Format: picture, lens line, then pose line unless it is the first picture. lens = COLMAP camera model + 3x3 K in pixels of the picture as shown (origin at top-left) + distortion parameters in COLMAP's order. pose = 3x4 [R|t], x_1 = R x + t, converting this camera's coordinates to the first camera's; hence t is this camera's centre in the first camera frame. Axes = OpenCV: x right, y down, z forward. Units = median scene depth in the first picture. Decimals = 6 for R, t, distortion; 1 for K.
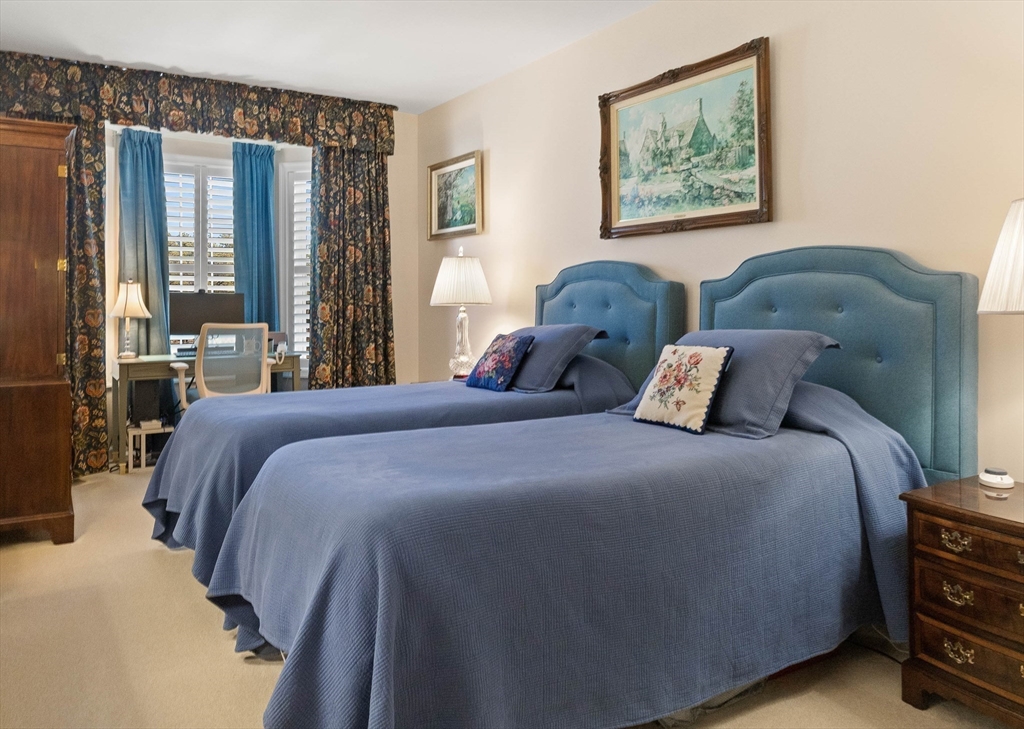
lens RADIAL K [[726.7, 0, 511.5], [0, 726.7, 361.1], [0, 0, 1]] dist [-0.035192, 0.000460]
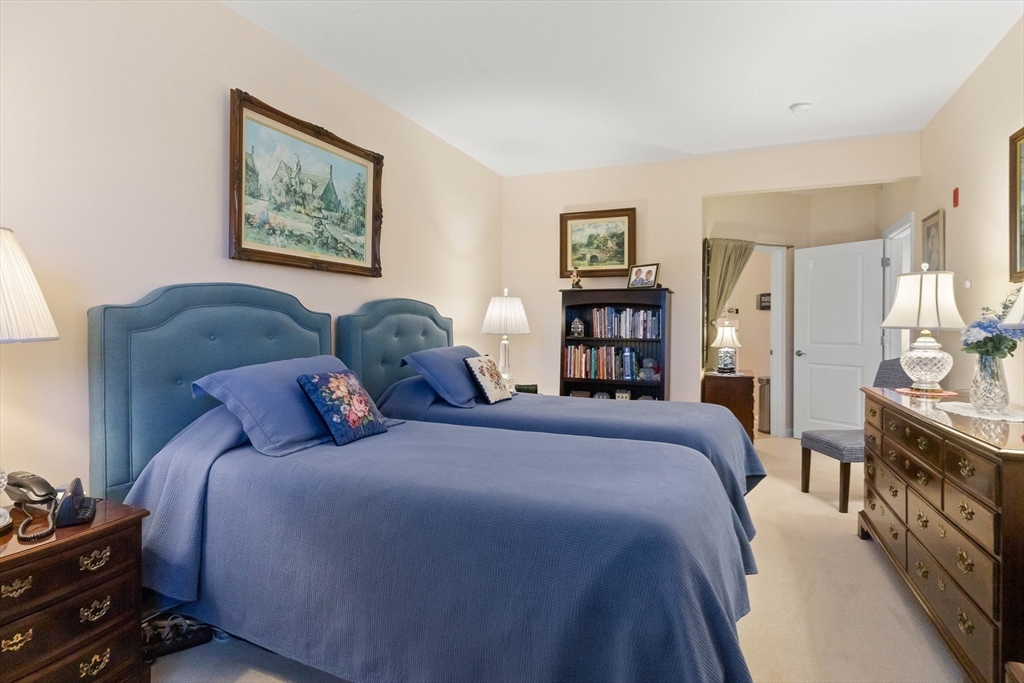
lens RADIAL K [[576.0, 0, 511.5], [0, 576.0, 337.6], [0, 0, 1]] dist [-0.001639, -0.000565]
pose [[-0.565955, -0.006438, 0.824411, -0.676718], [0.075741, 0.995335, 0.059768, -0.104613], [-0.820950, 0.096268, -0.562827, 1.260630]]
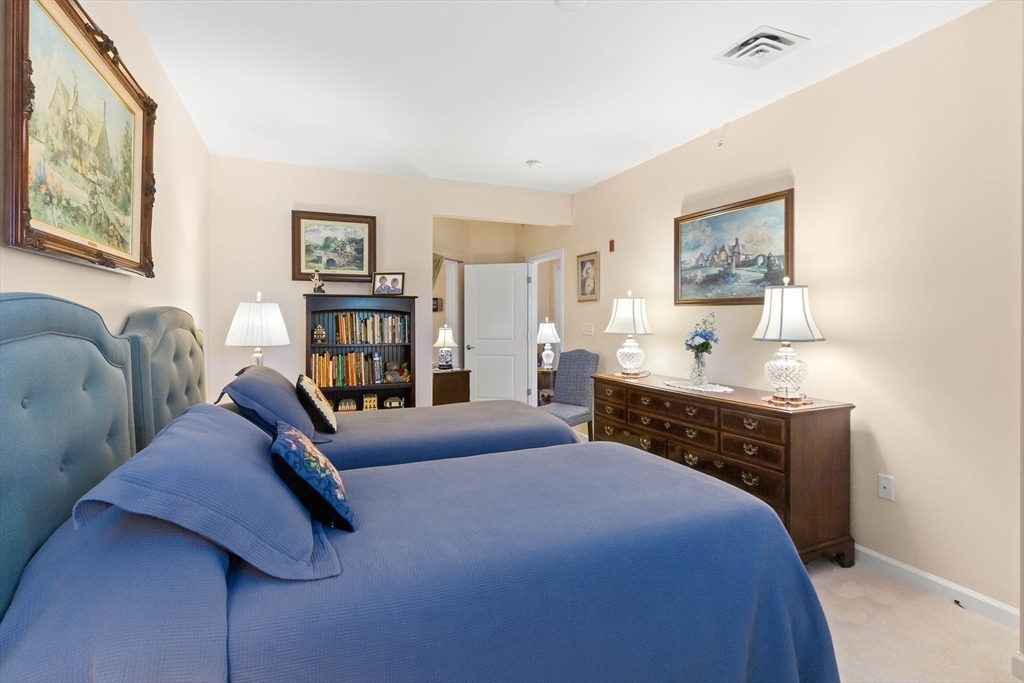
lens RADIAL K [[506.6, 0, 540.4], [0, 506.6, 324.5], [0, 0, 1]] dist [0.005265, 0.000606]
pose [[-0.991871, 0.010433, 0.126820, -0.253456], [0.023355, 0.994629, 0.100839, -0.162729], [-0.125087, 0.102981, -0.986787, 1.431577]]
